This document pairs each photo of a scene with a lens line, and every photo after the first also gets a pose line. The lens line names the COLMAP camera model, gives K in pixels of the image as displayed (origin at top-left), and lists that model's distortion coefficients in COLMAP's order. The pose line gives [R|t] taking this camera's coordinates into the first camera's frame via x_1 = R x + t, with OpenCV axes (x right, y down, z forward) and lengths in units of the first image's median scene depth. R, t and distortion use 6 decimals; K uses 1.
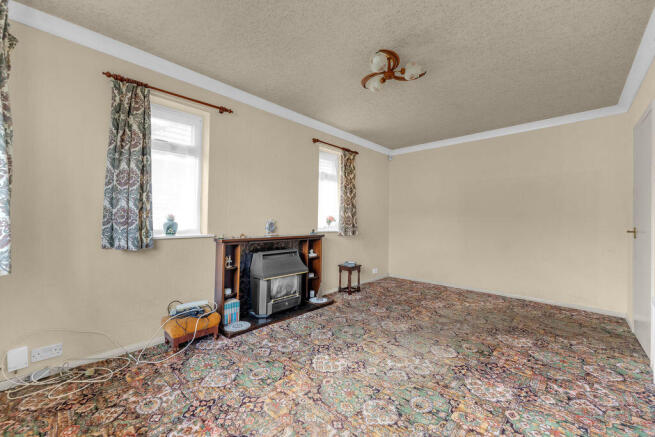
lens RADIAL K [[269.1, 0, 327.7], [0, 269.1, 200.5], [0, 0, 1]] dist [-0.001269, -0.000311]
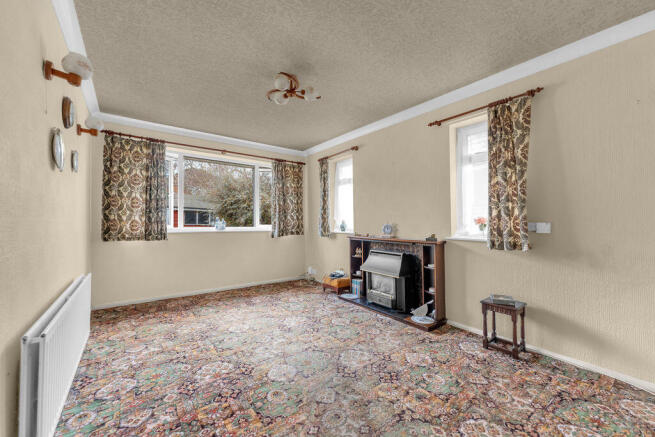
lens RADIAL K [[262.5, 0, 327.5], [0, 262.5, 218.5], [0, 0, 1]] dist [-0.021387, 0.000293]
pose [[-0.182334, -0.024848, -0.982923, 1.064899], [0.053152, 0.997970, -0.035088, 0.091740], [0.981799, -0.058642, -0.180643, 1.139334]]
